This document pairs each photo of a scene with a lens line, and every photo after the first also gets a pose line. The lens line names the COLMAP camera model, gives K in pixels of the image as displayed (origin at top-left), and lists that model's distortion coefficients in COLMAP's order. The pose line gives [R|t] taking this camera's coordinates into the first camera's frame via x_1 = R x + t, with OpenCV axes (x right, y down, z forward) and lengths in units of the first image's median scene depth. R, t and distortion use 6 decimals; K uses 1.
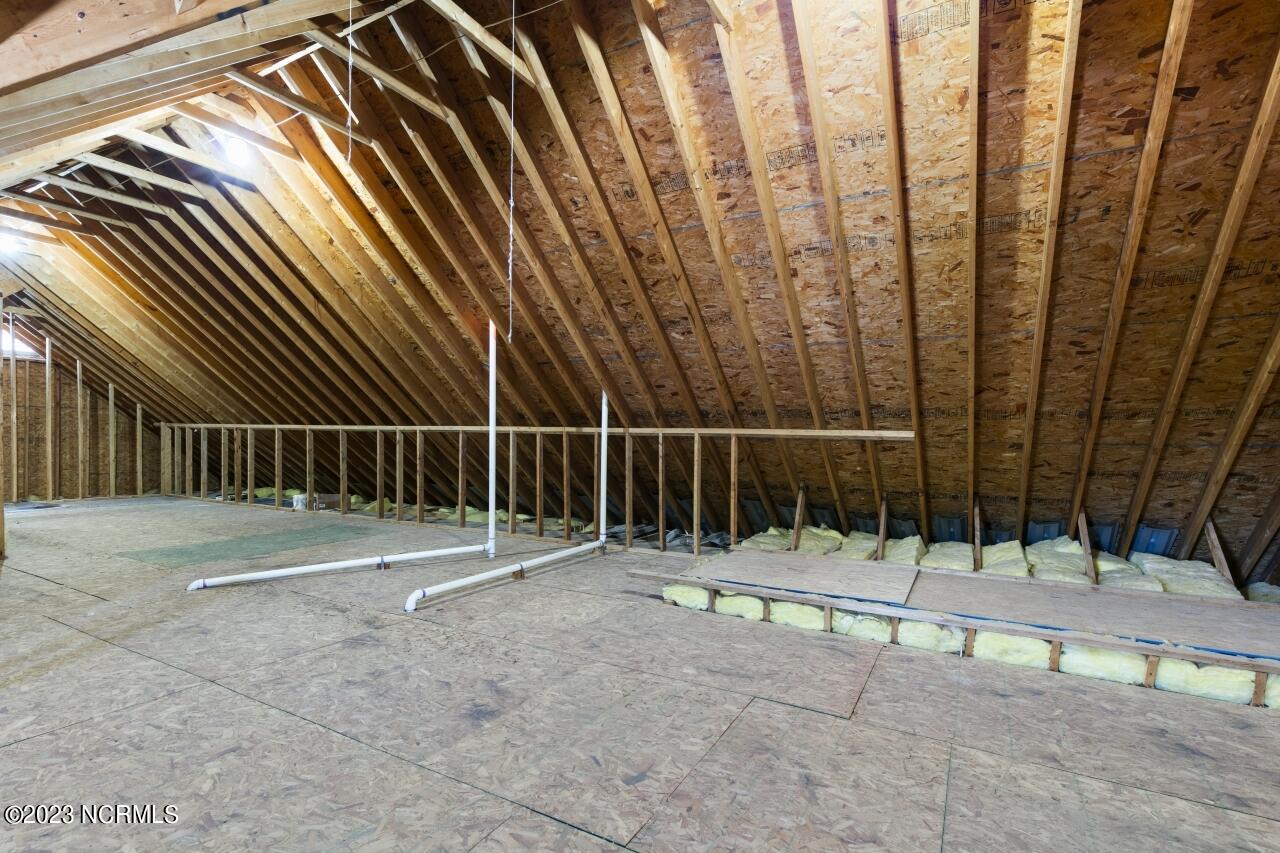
lens RADIAL K [[585.7, 0, 646.9], [0, 585.7, 433.9], [0, 0, 1]] dist [0.003495, -0.001090]
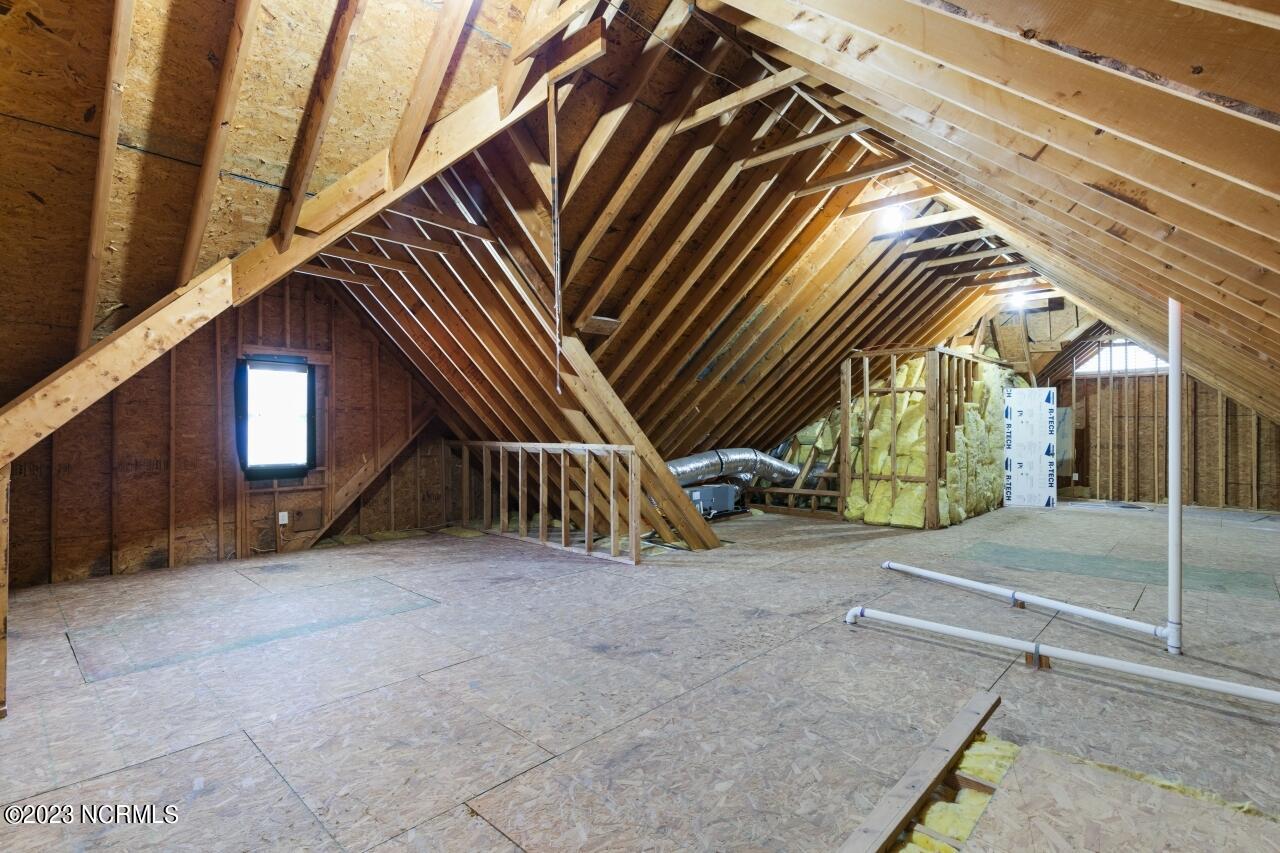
lens RADIAL K [[585.7, 0, 647.1], [0, 585.7, 432.6], [0, 0, 1]] dist [0.003495, -0.001090]
pose [[-0.209410, -0.006428, -0.977807, 0.741085], [-0.002353, 0.999979, -0.006070, -0.026458], [0.977825, 0.001030, -0.209421, 0.951823]]
